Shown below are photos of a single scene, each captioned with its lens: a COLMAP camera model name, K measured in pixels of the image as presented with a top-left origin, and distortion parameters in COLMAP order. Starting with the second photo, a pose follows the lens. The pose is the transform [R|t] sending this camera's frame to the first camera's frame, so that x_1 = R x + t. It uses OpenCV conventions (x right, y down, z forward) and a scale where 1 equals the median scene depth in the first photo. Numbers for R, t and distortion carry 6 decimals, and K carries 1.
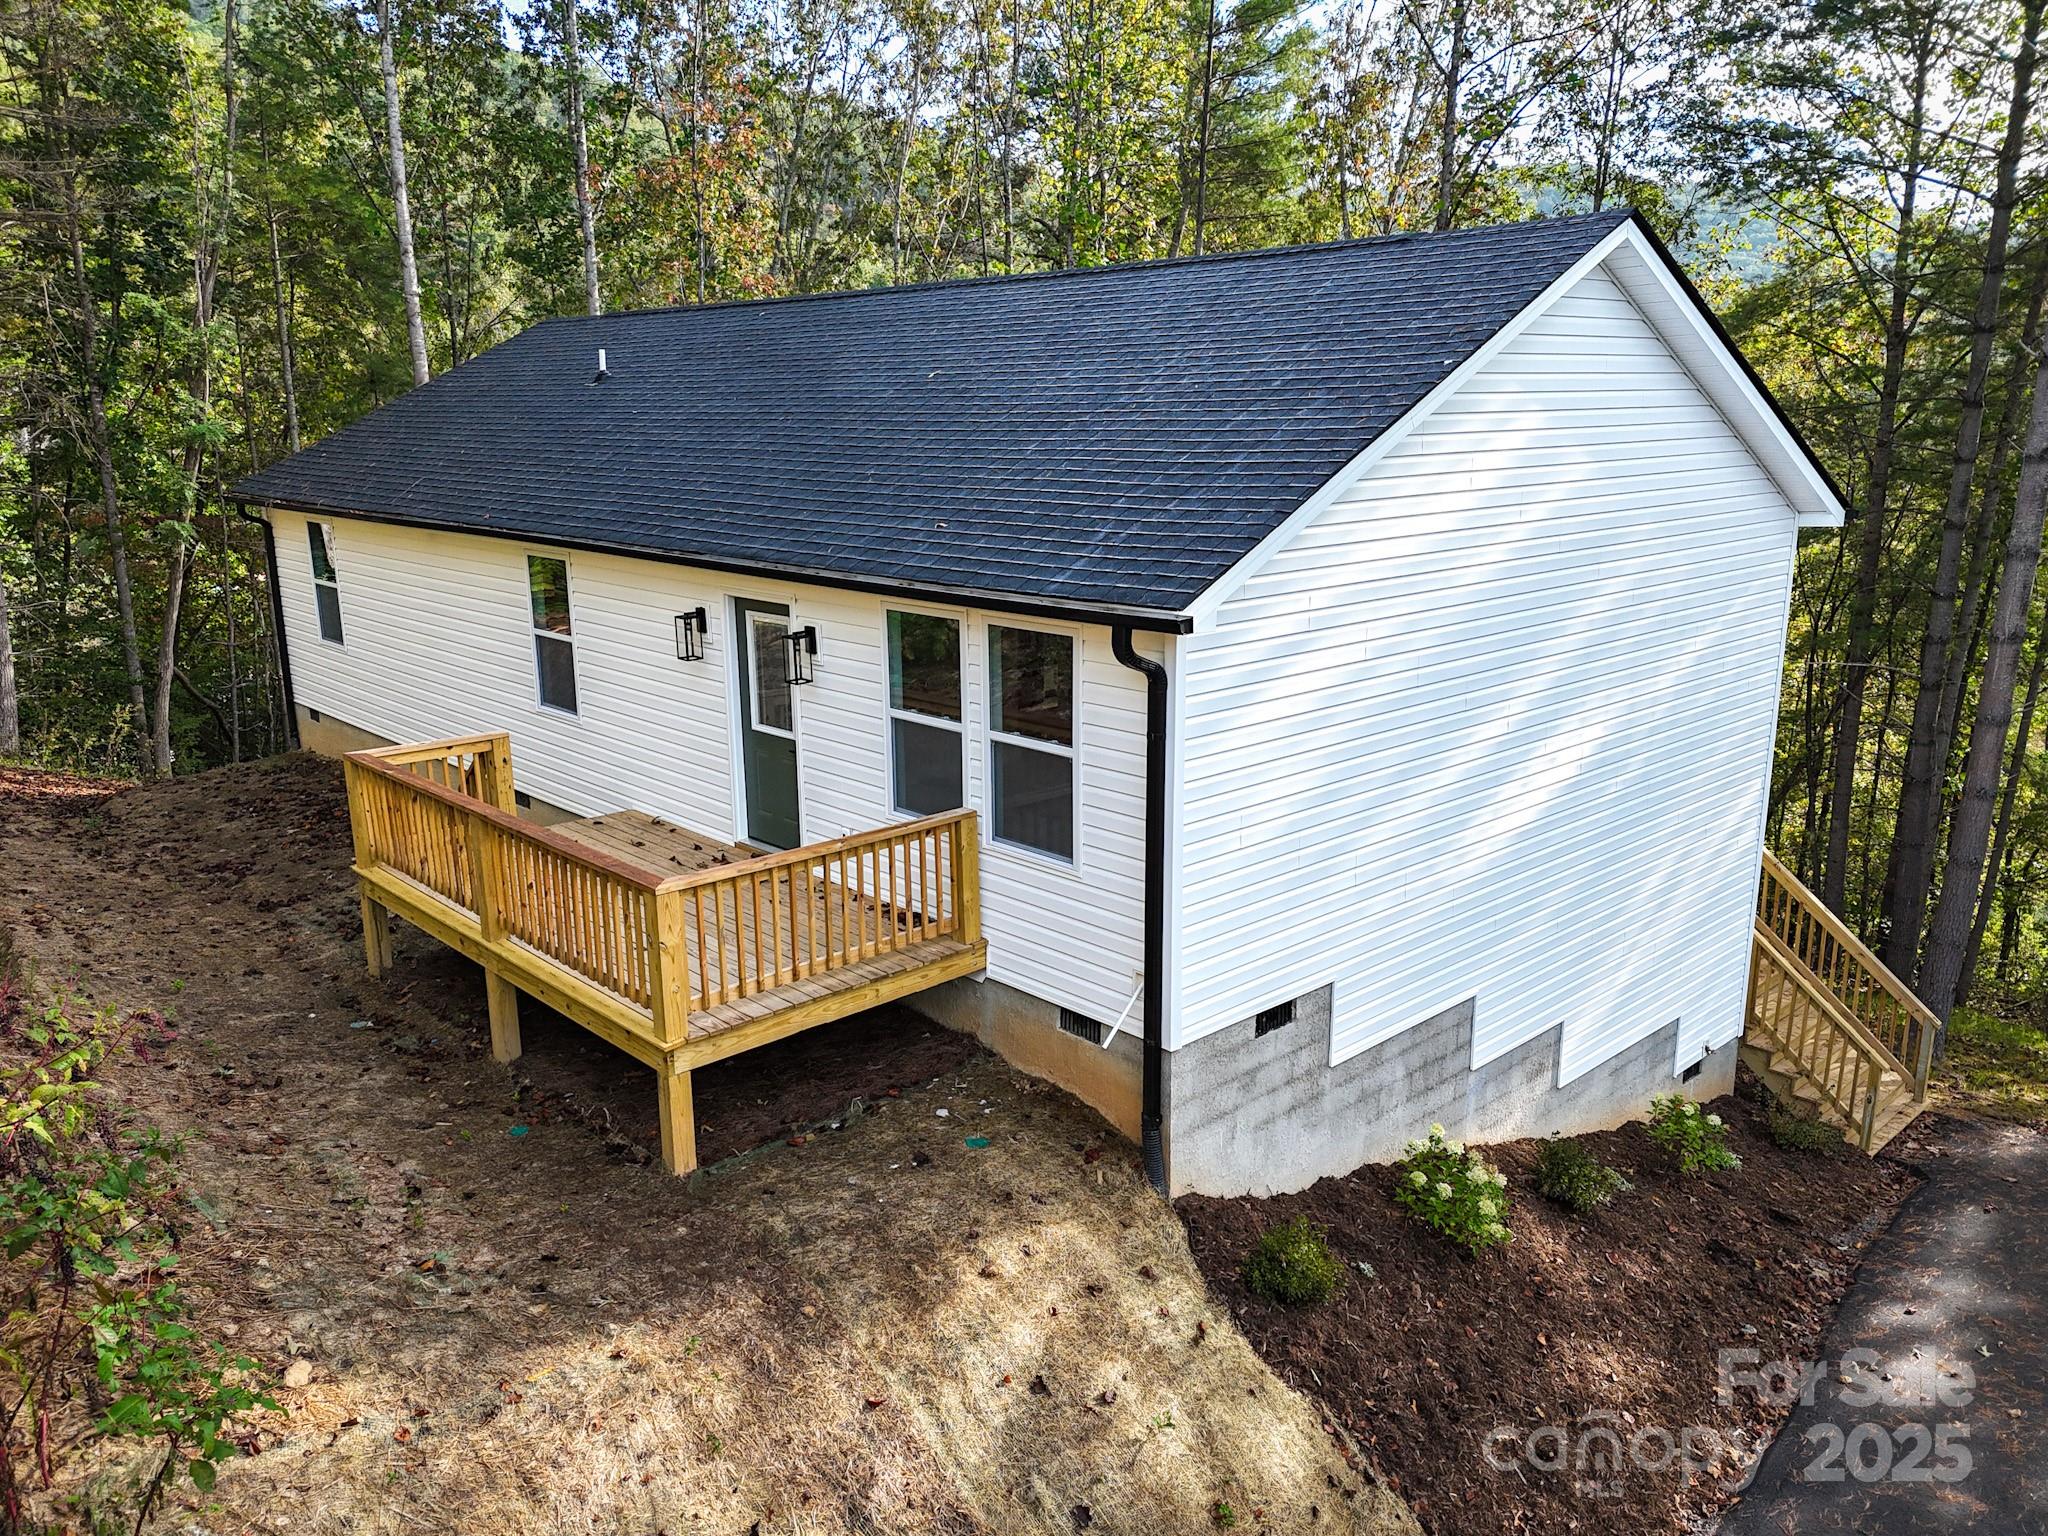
lens RADIAL K [[1476.8, 0, 1025.4], [0, 1476.8, 770.0], [0, 0, 1]] dist [0.091362, -0.090107]
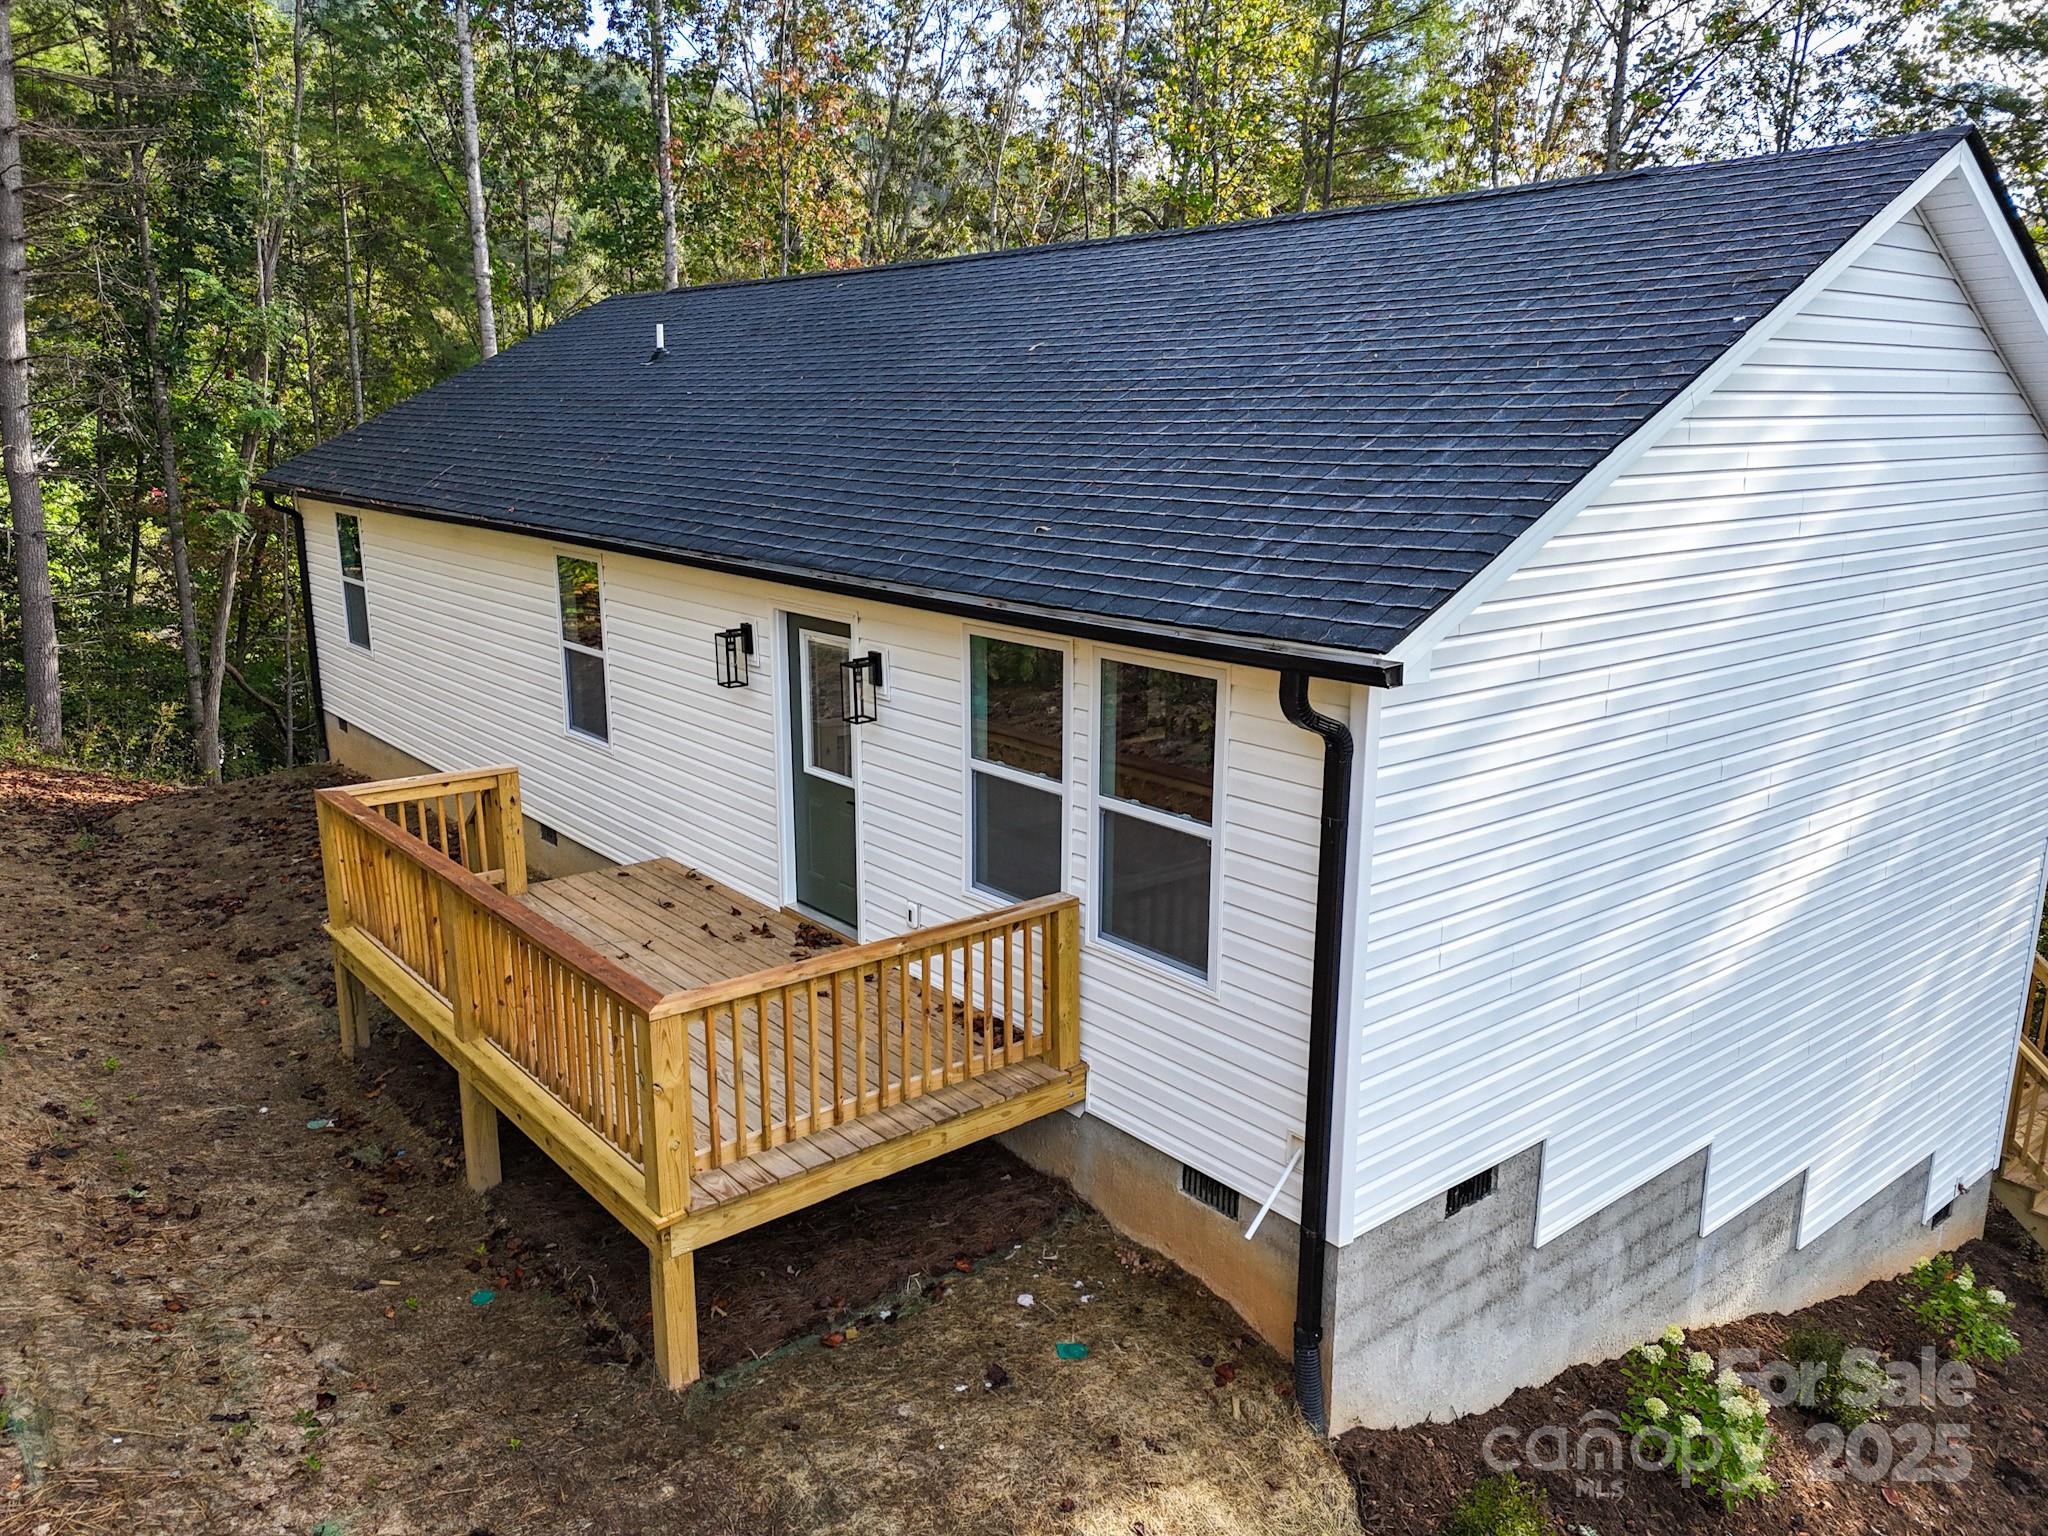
lens RADIAL K [[1476.8, 0, 1025.4], [0, 1476.8, 770.0], [0, 0, 1]] dist [0.091362, -0.090107]
pose [[0.998195, 0.026887, -0.053702, -0.018382], [-0.027035, 0.999632, -0.002033, -0.031763], [0.053627, 0.003481, 0.998555, 0.193899]]
